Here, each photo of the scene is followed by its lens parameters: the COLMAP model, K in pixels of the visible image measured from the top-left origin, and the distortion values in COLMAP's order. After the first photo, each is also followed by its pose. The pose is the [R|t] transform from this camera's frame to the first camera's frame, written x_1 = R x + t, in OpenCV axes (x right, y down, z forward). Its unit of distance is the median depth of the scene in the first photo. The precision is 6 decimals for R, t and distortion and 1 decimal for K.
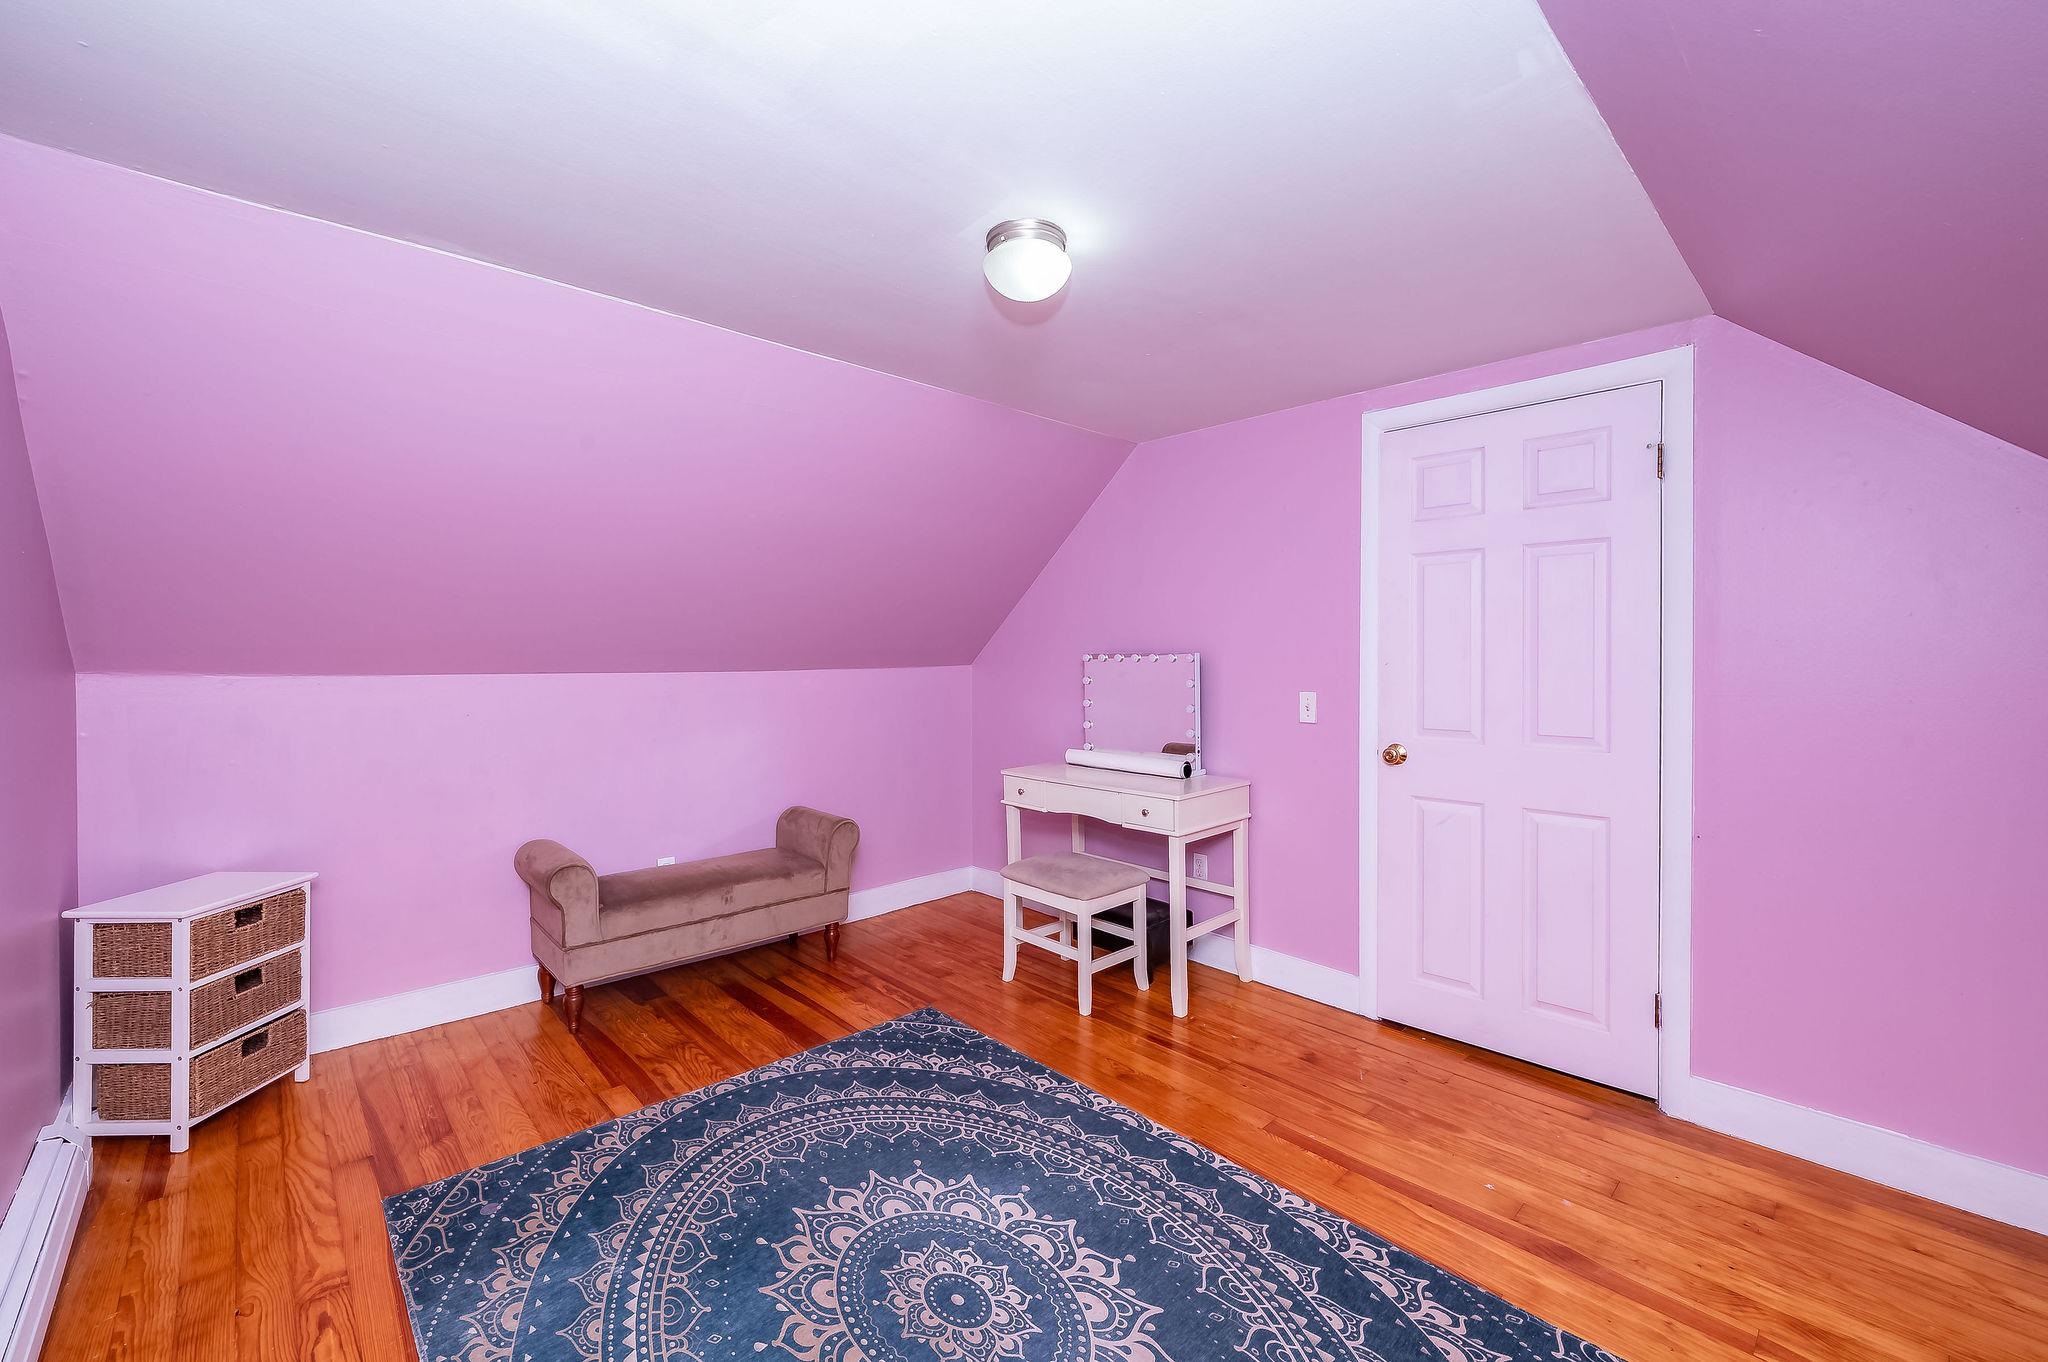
lens RADIAL K [[837.9, 0, 1035.1], [0, 837.9, 667.8], [0, 0, 1]] dist [0.001025, 0.000333]
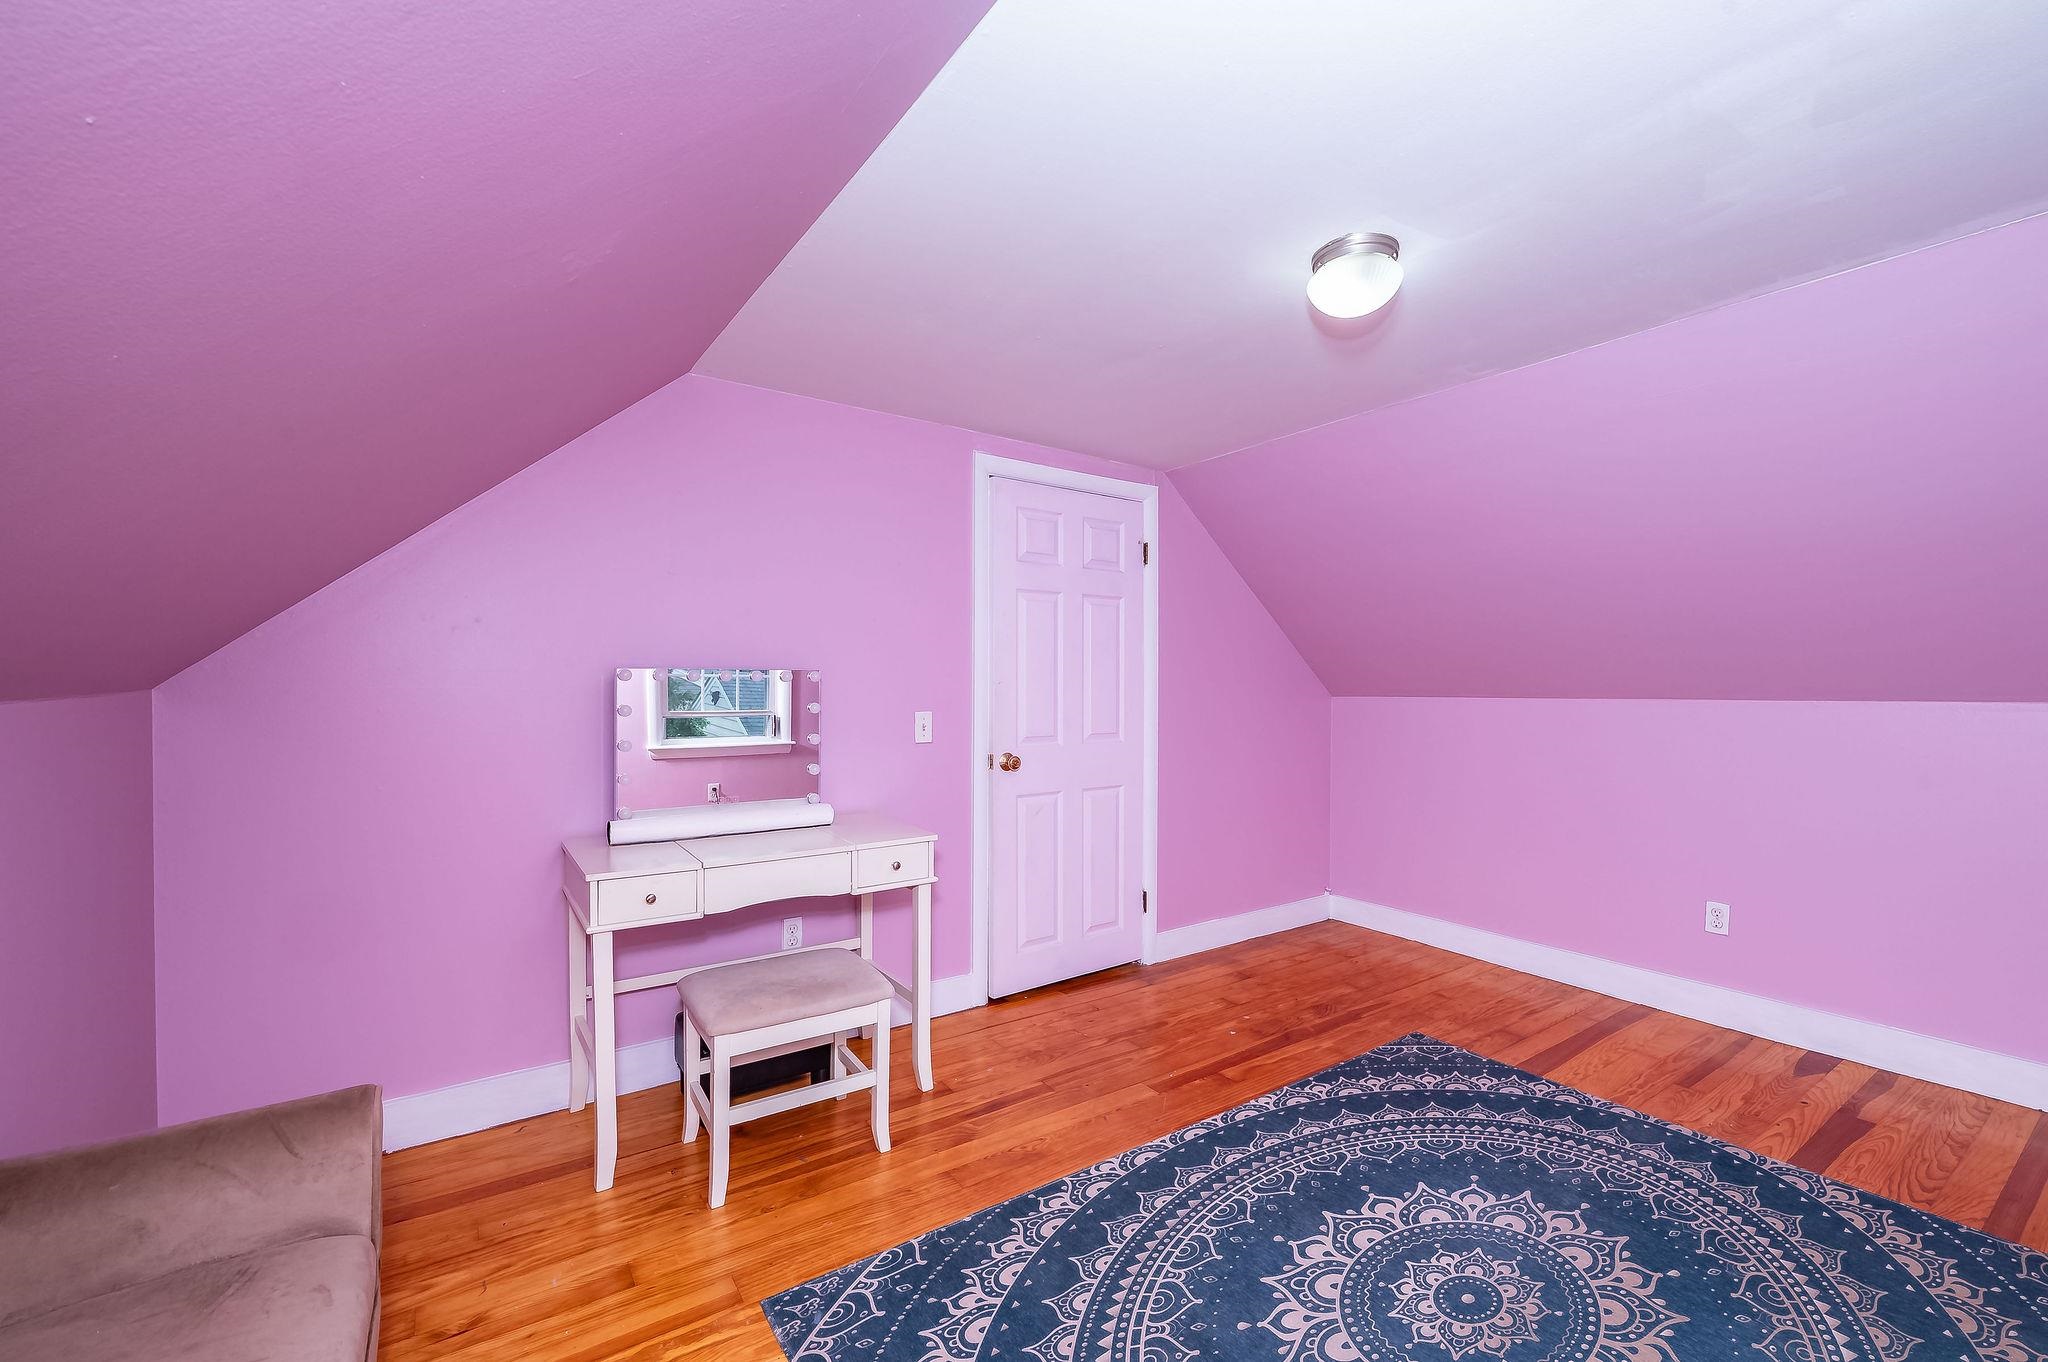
lens RADIAL K [[832.7, 0, 1019.2], [0, 832.7, 690.7], [0, 0, 1]] dist [0.000398, -0.000031]
pose [[0.166586, -0.009150, 0.985984, -1.001677], [0.011510, 0.999907, 0.007334, -0.002232], [-0.985960, 0.010127, 0.166676, 1.157204]]
